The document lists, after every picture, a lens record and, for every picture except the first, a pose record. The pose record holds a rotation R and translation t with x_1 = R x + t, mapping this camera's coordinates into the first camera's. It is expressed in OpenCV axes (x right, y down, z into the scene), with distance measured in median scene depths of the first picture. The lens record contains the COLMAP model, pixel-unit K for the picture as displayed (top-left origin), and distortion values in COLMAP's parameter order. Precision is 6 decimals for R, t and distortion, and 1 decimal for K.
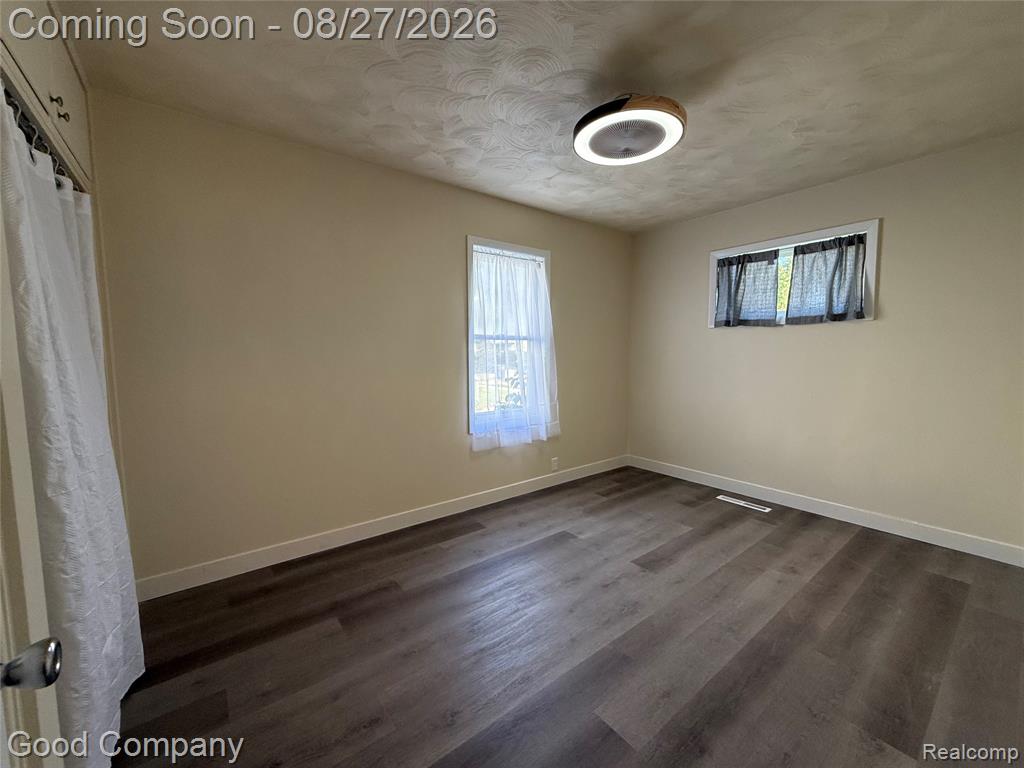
lens RADIAL K [[406.6, 0, 510.8], [0, 406.6, 382.7], [0, 0, 1]] dist [-0.000339, 0.000042]
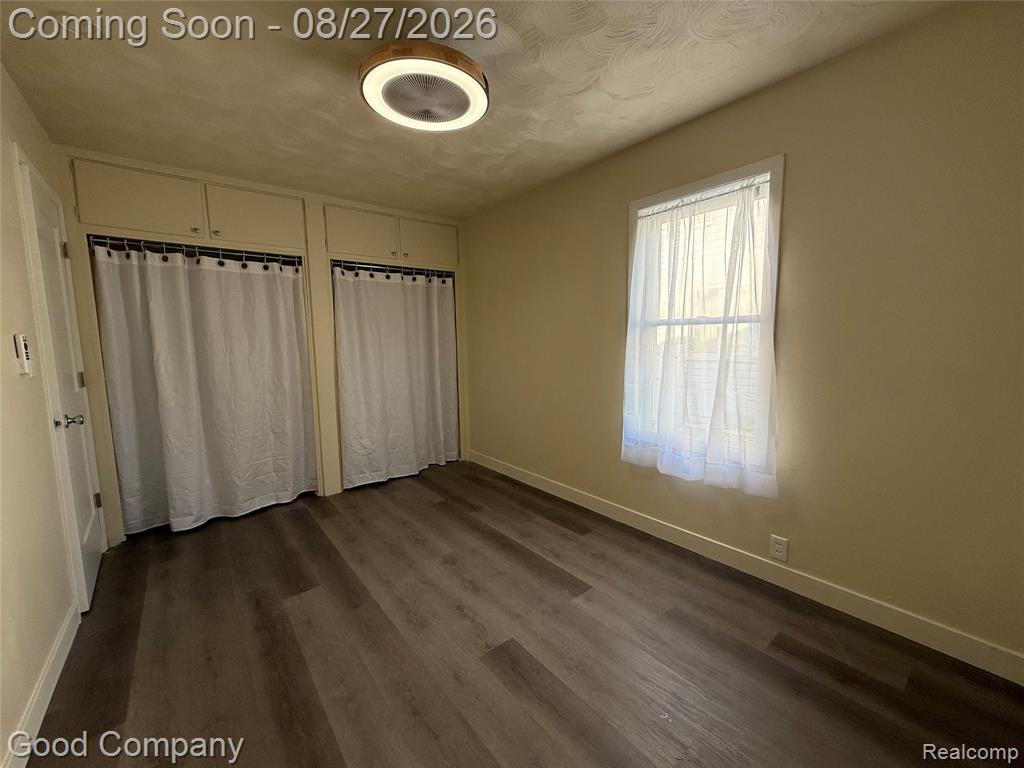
lens RADIAL K [[406.6, 0, 510.8], [0, 406.6, 382.7], [0, 0, 1]] dist [-0.000339, 0.000042]
pose [[0.023559, 0.110874, -0.993555, 0.753636], [-0.063853, 0.991969, 0.109183, -0.069282], [0.997681, 0.060869, 0.030449, 0.741801]]
